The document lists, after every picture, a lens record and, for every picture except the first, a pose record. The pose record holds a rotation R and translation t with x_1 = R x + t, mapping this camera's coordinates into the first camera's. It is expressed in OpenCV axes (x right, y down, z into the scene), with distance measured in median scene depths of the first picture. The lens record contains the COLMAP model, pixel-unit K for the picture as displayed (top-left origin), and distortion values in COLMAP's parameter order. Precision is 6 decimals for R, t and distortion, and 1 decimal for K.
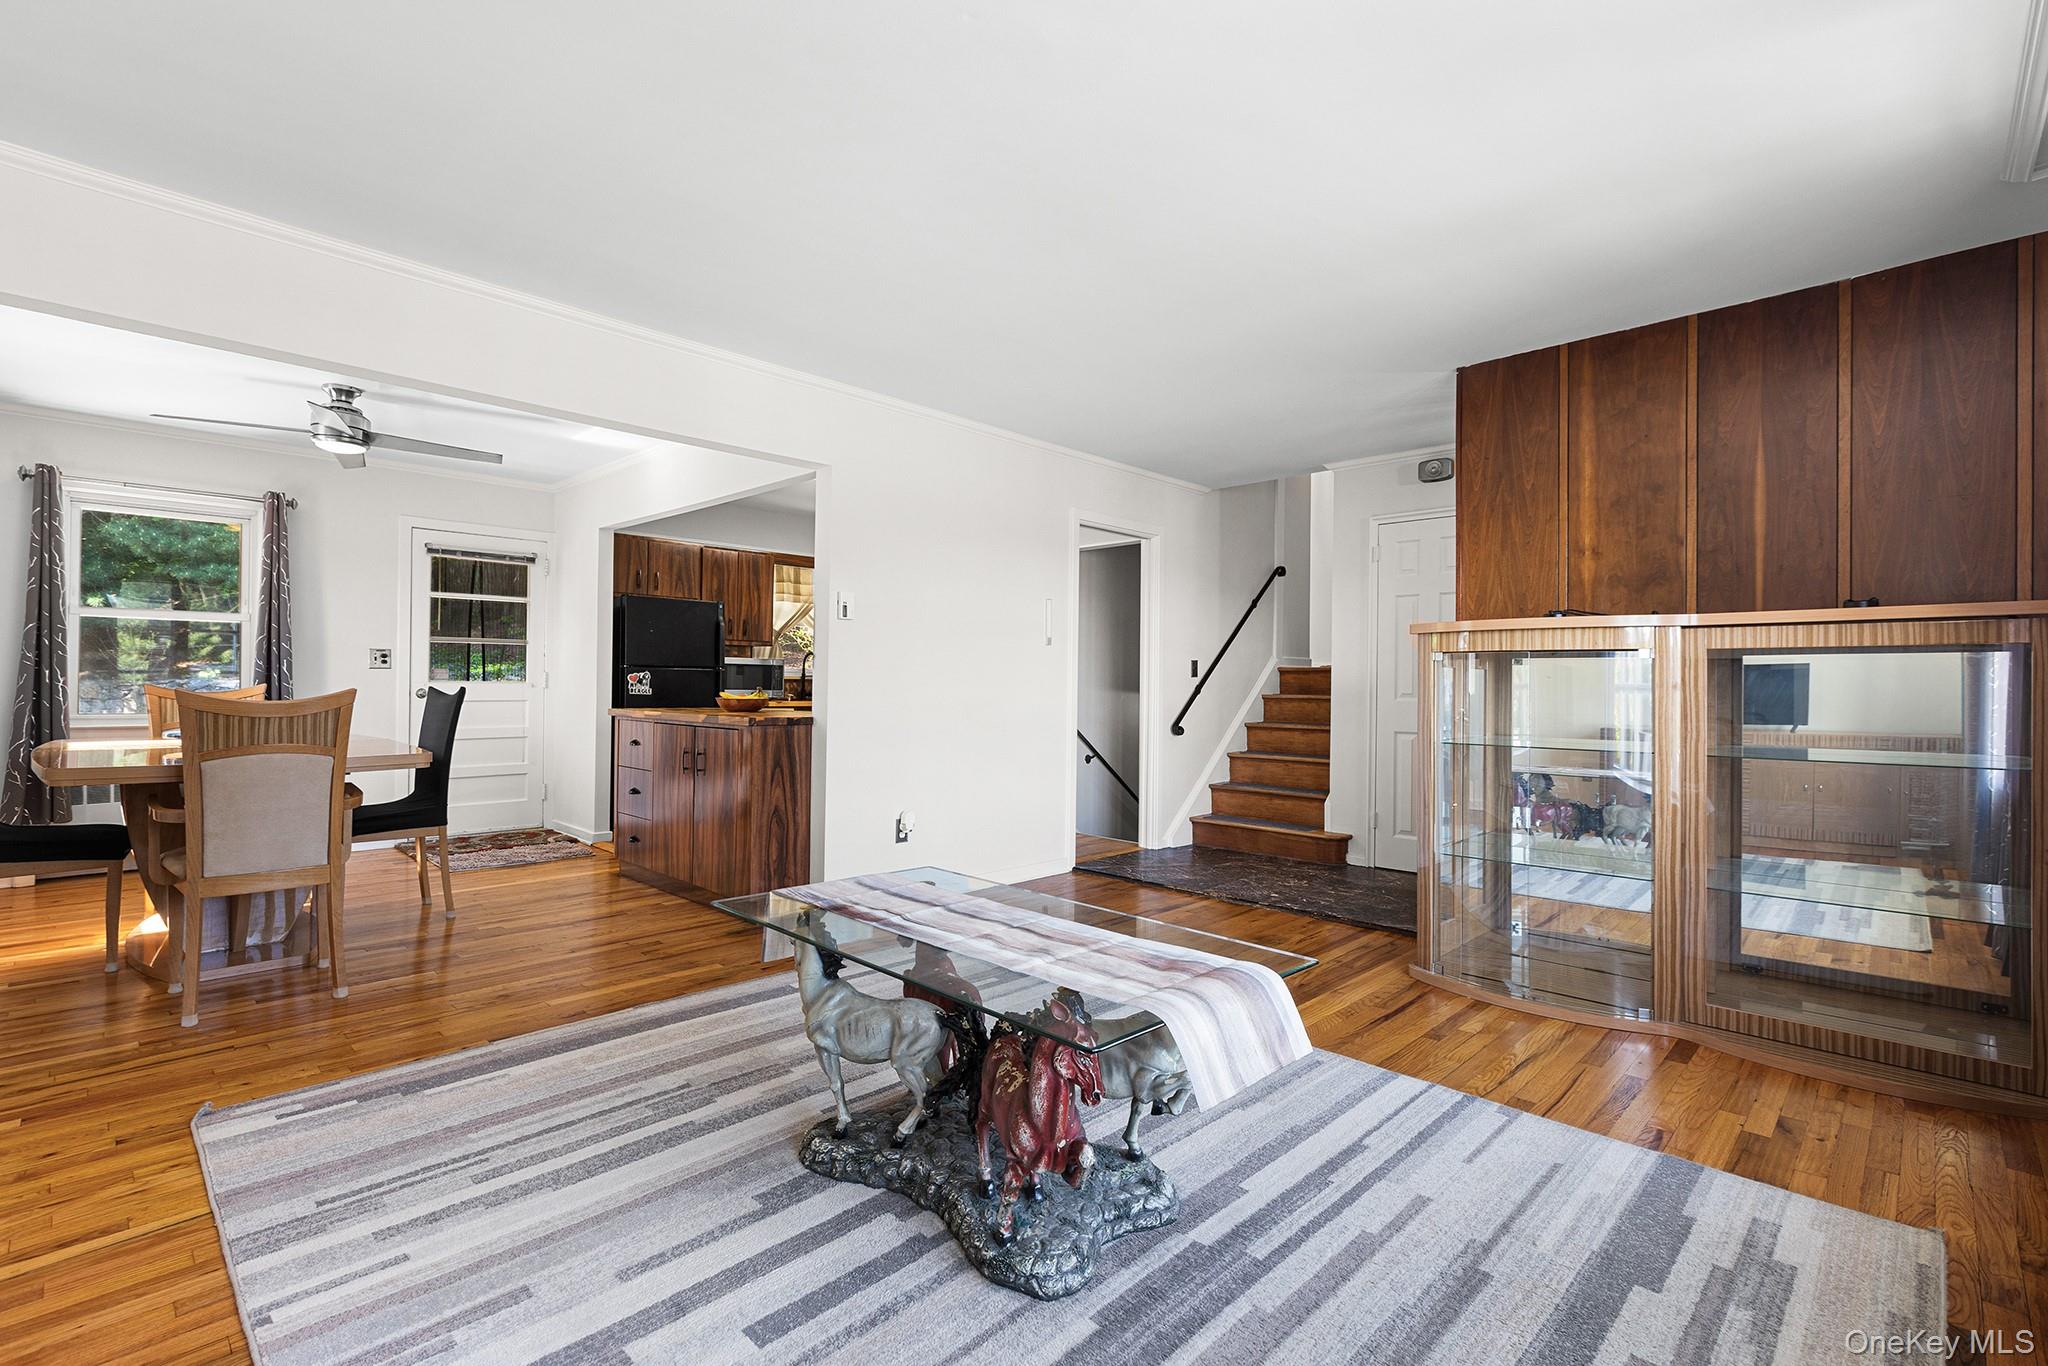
lens RADIAL K [[928.4, 0, 1009.7], [0, 928.4, 680.0], [0, 0, 1]] dist [0.001089, -0.001175]
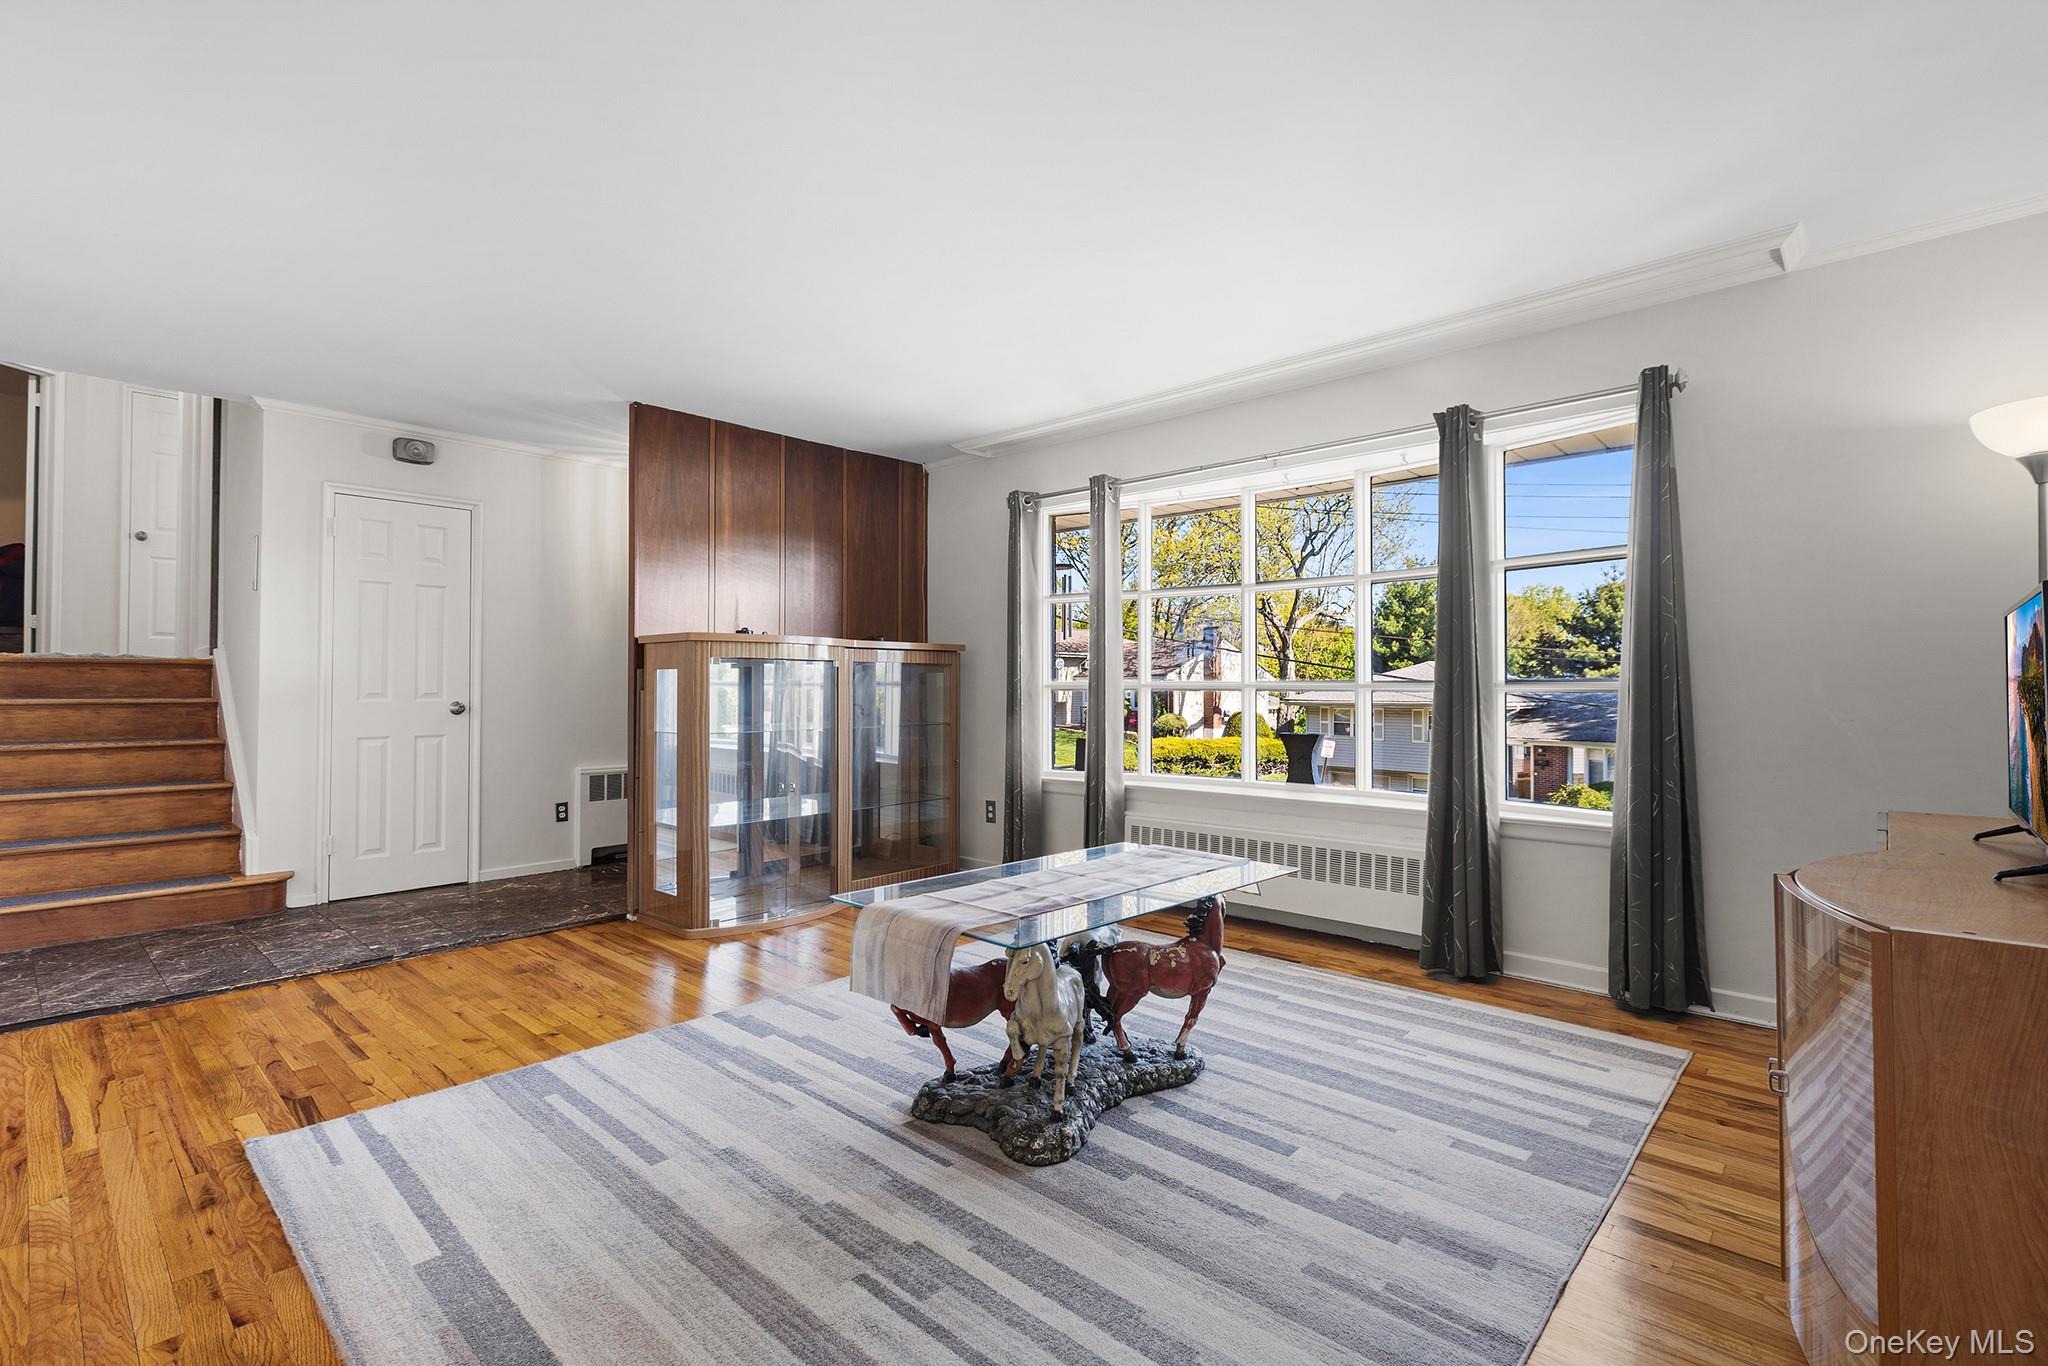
lens RADIAL K [[928.4, 0, 1026.8], [0, 928.4, 672.7], [0, 0, 1]] dist [0.001089, -0.001175]
pose [[-0.047792, 0.006774, 0.998834, -1.233008], [-0.006545, 0.999953, -0.007094, -0.006479], [-0.998836, -0.006877, -0.047745, 1.083574]]
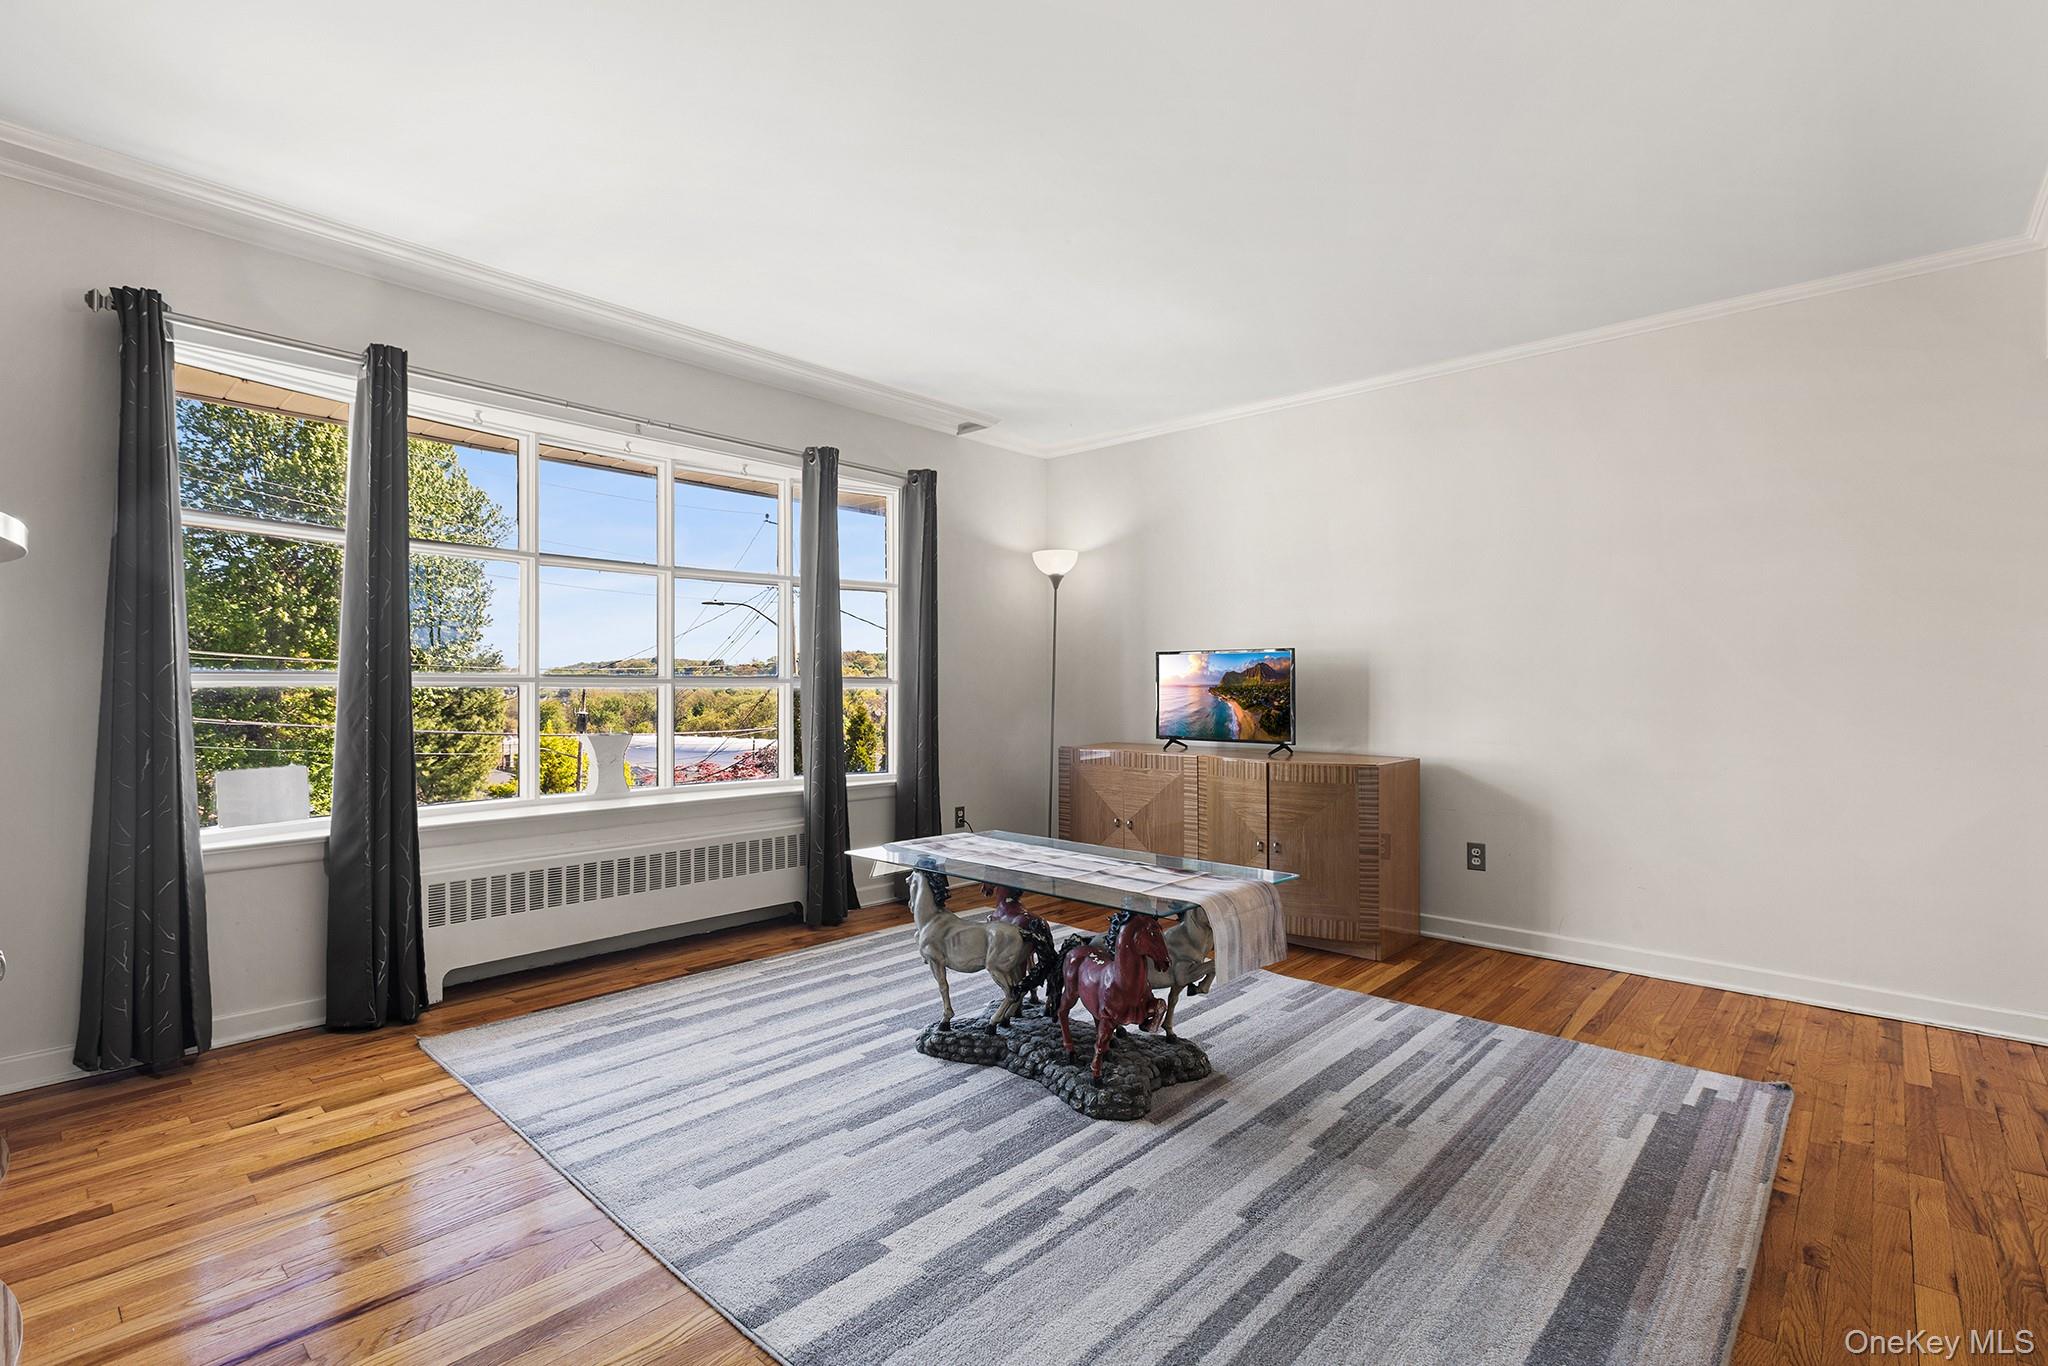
lens RADIAL K [[928.4, 0, 1011.8], [0, 928.4, 691.4], [0, 0, 1]] dist [0.001089, -0.001175]
pose [[-0.999263, -0.013851, -0.035811, 0.087406], [-0.013822, 0.999904, -0.001068, 0.015539], [0.035823, -0.000572, -0.999358, 2.257096]]
